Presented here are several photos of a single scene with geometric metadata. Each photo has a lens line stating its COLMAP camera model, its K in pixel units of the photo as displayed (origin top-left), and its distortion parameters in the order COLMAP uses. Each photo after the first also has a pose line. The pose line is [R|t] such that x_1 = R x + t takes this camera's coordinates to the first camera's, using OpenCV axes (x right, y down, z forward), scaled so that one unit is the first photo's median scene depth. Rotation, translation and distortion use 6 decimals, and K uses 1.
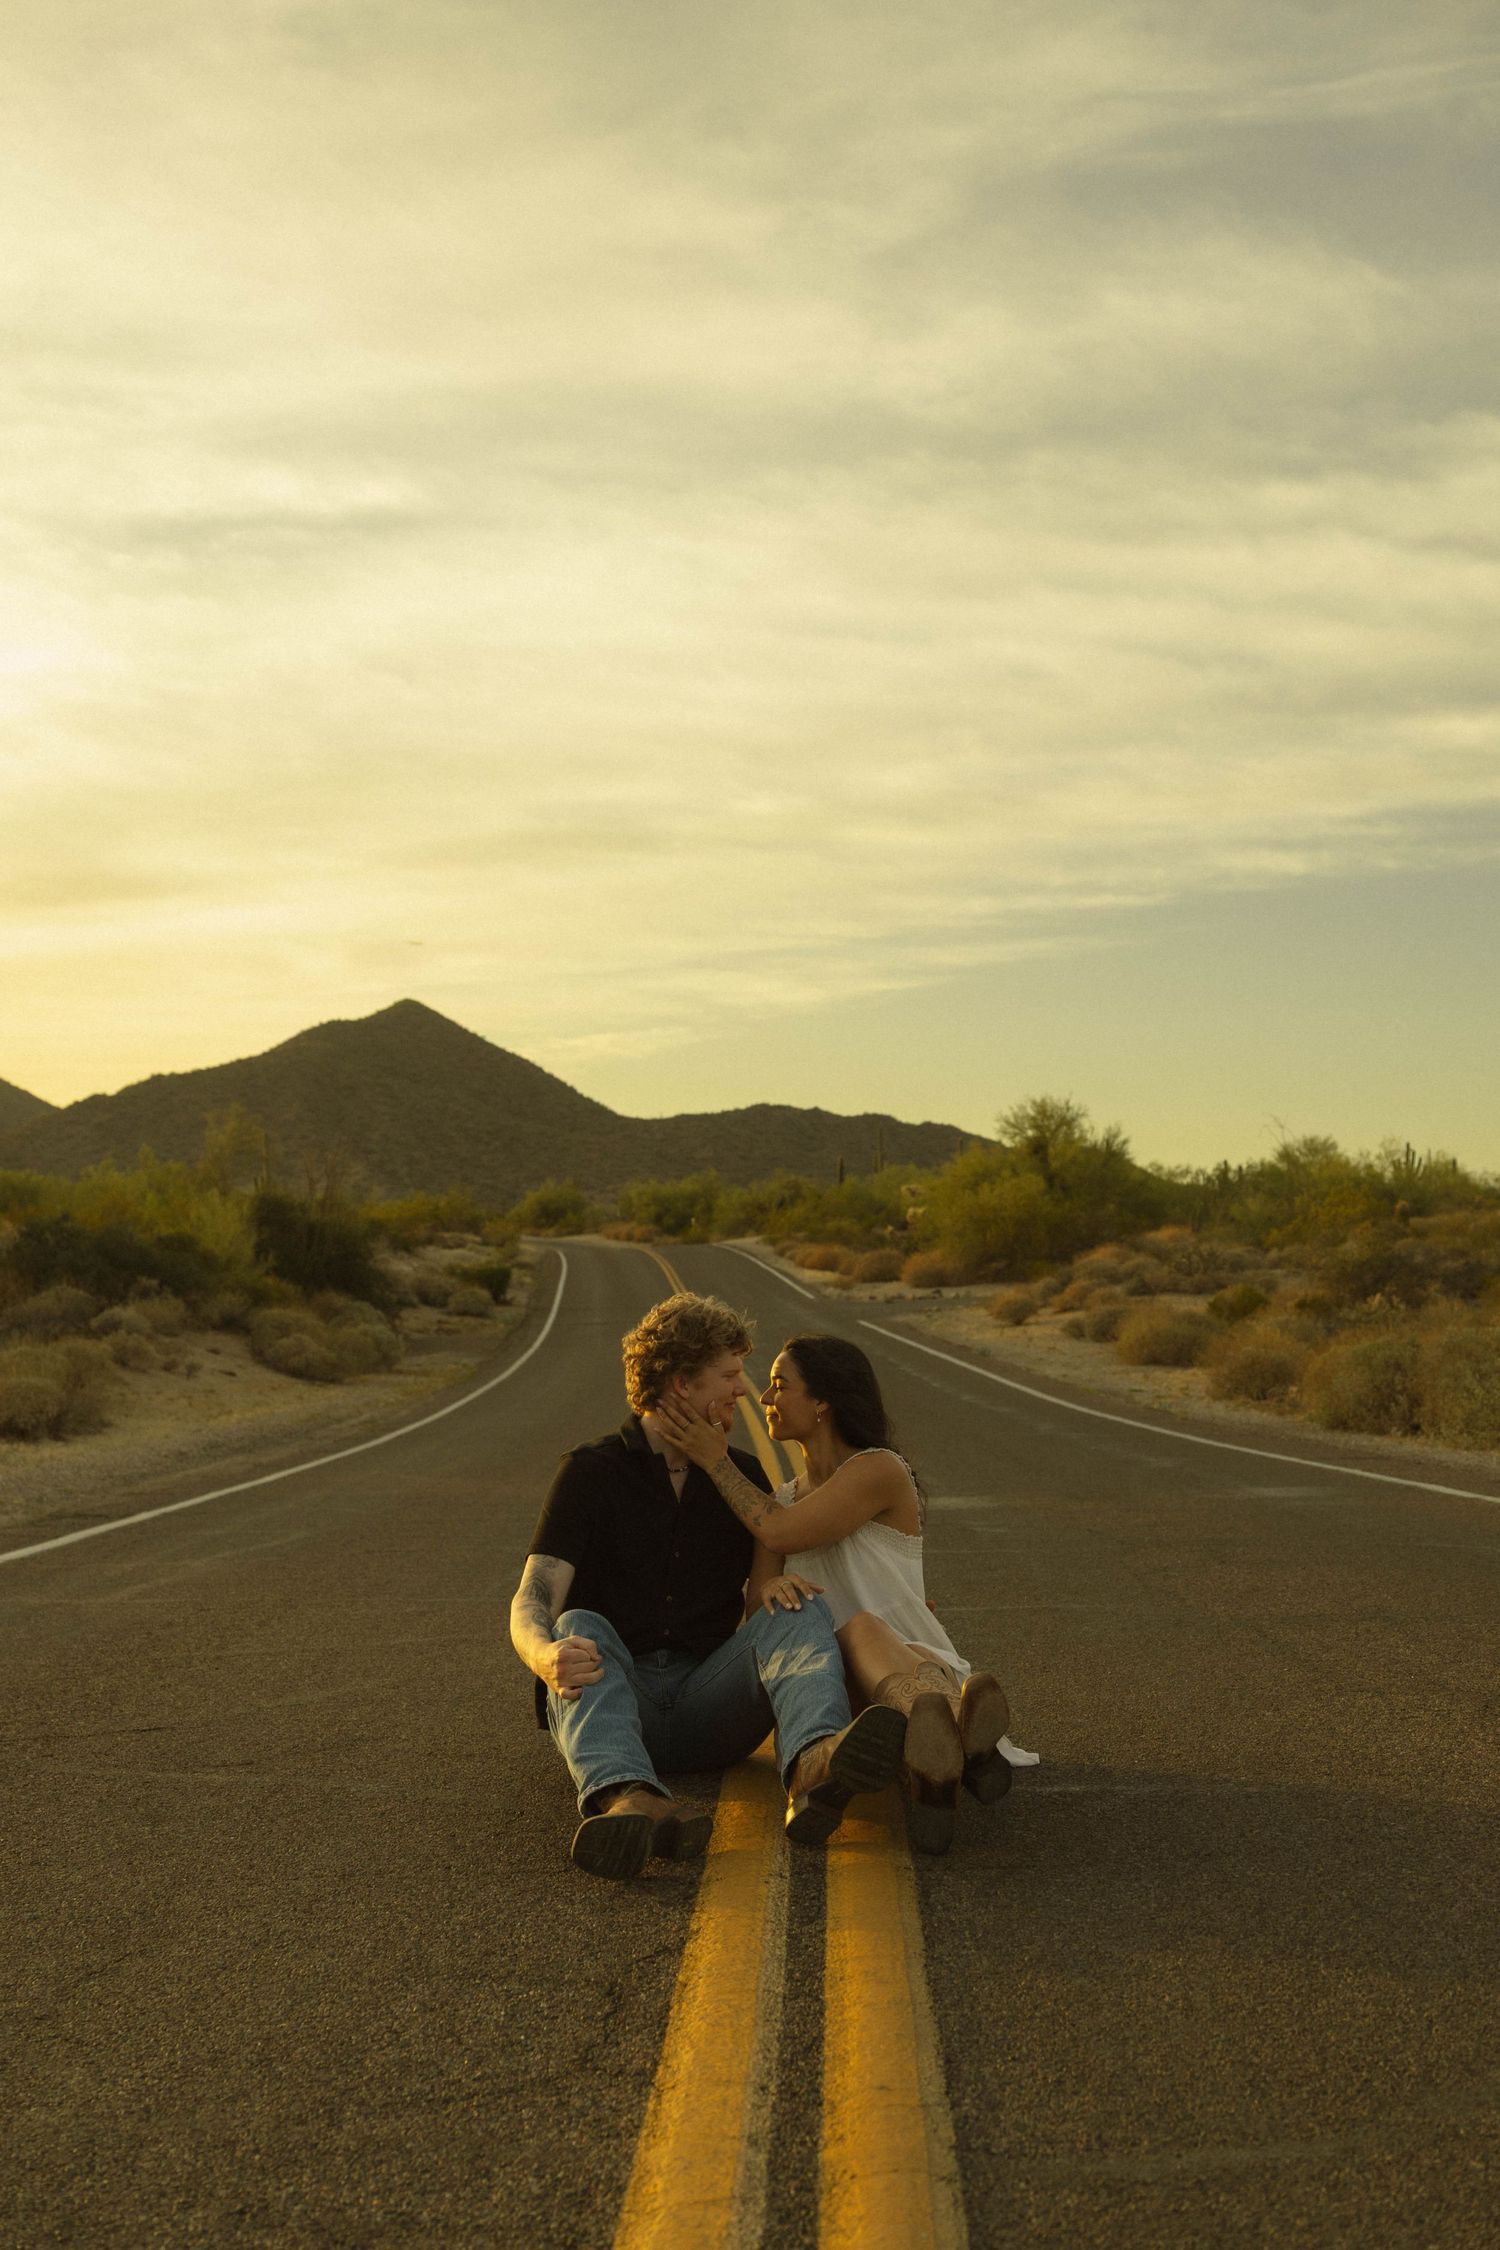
lens RADIAL K [[2393.0, 0, 750.0], [0, 2393.0, 1125.0], [0, 0, 1]] dist [0.005297, 0.003898]
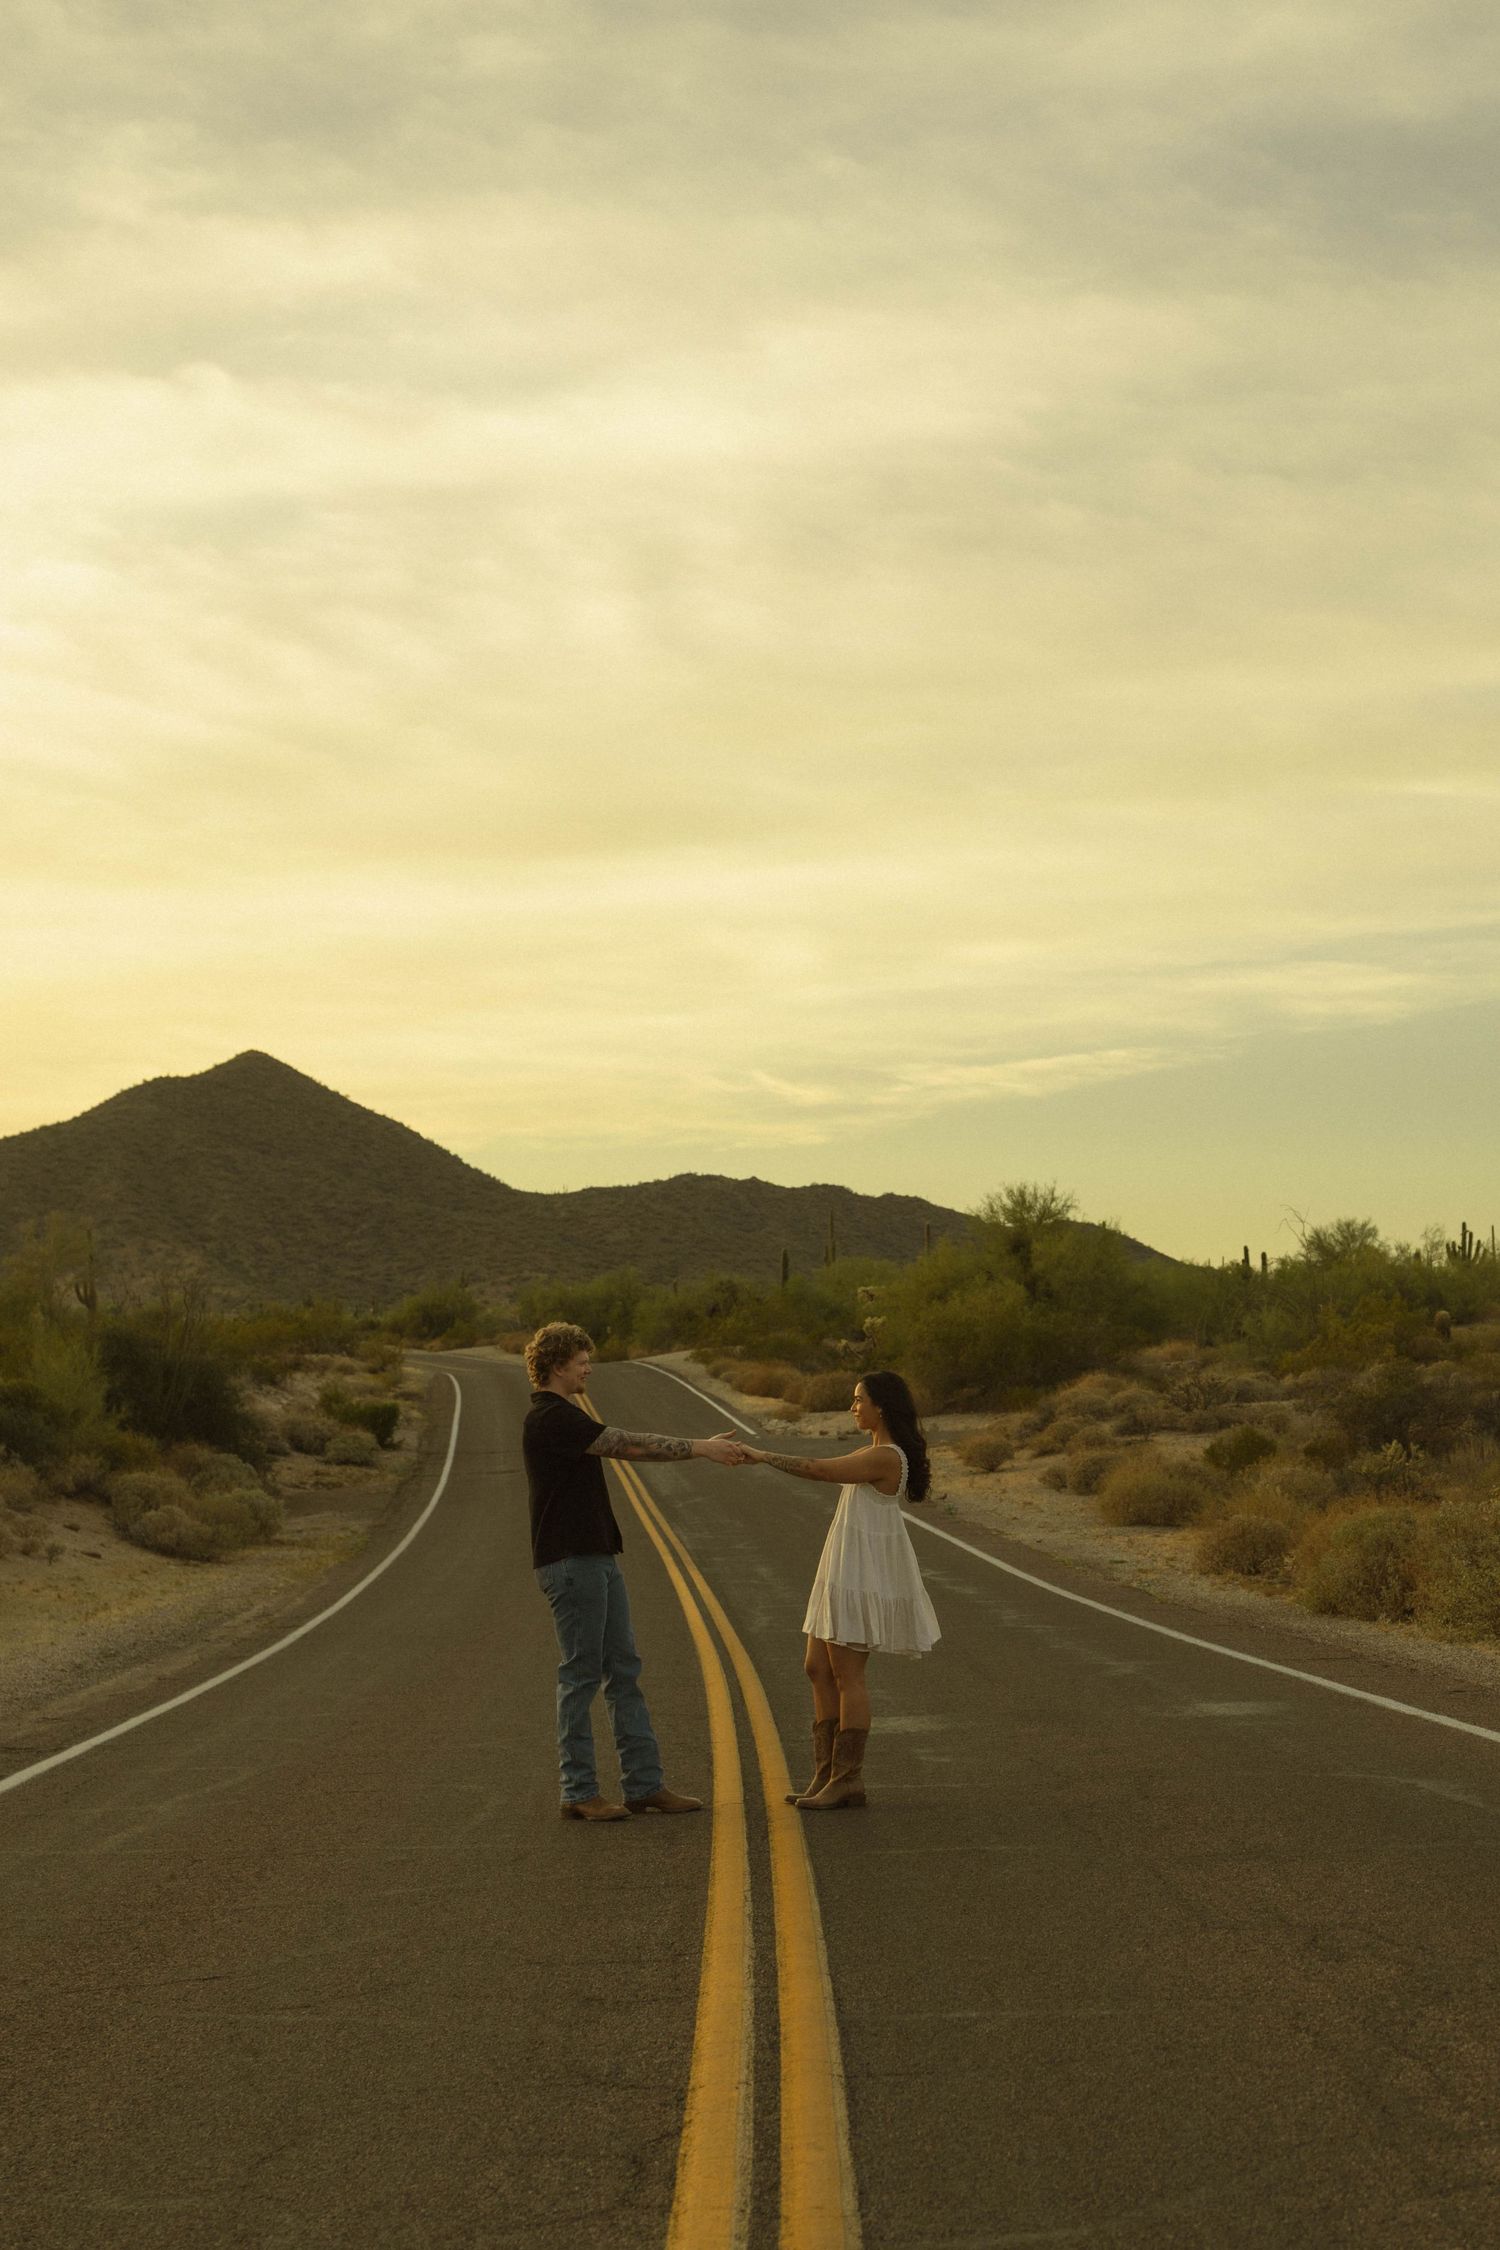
lens RADIAL K [[2923.8, 0, 750.0], [0, 2923.8, 1125.0], [0, 0, 1]] dist [0.111309, -0.530796]
pose [[0.999591, -0.010625, 0.026555, -0.001878], [0.011273, 0.999640, -0.024349, -0.014868], [-0.026287, 0.024638, 0.999351, -0.053439]]
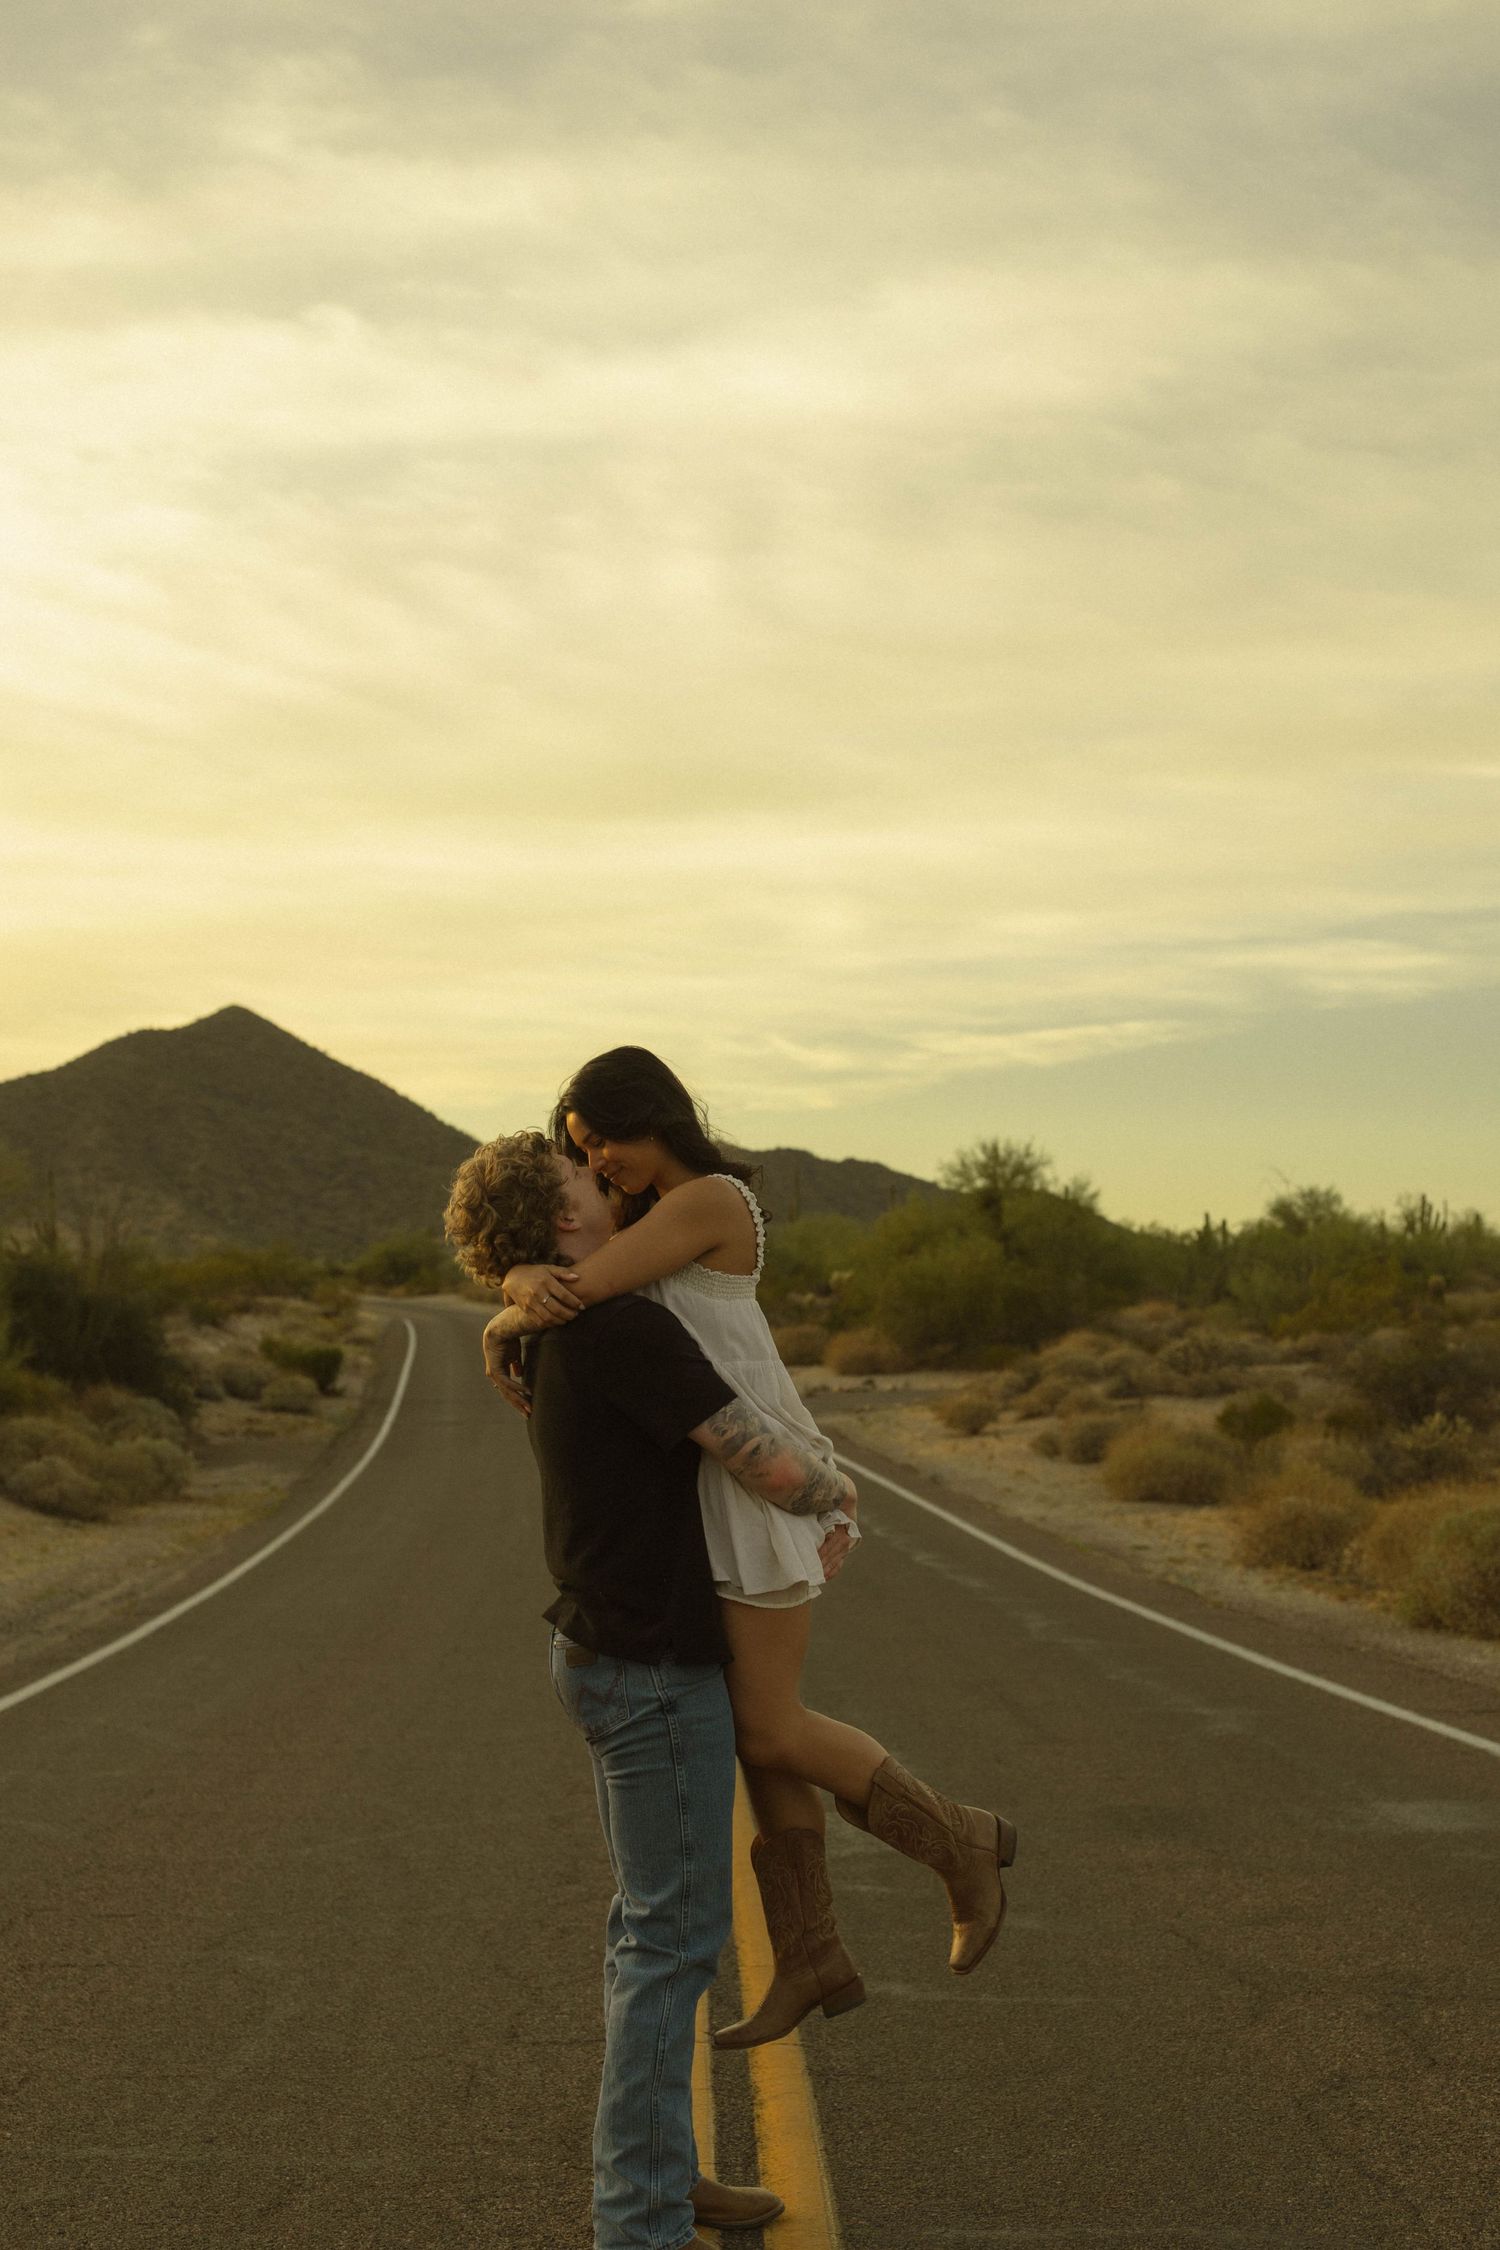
lens RADIAL K [[2815.7, 0, 750.0], [0, 2815.7, 1125.0], [0, 0, 1]] dist [0.103569, -0.044620]
pose [[0.999190, 0.011864, 0.038441, -0.000344], [-0.011400, 0.999860, -0.012252, -0.006718], [-0.038581, 0.011804, 0.999186, 0.050664]]
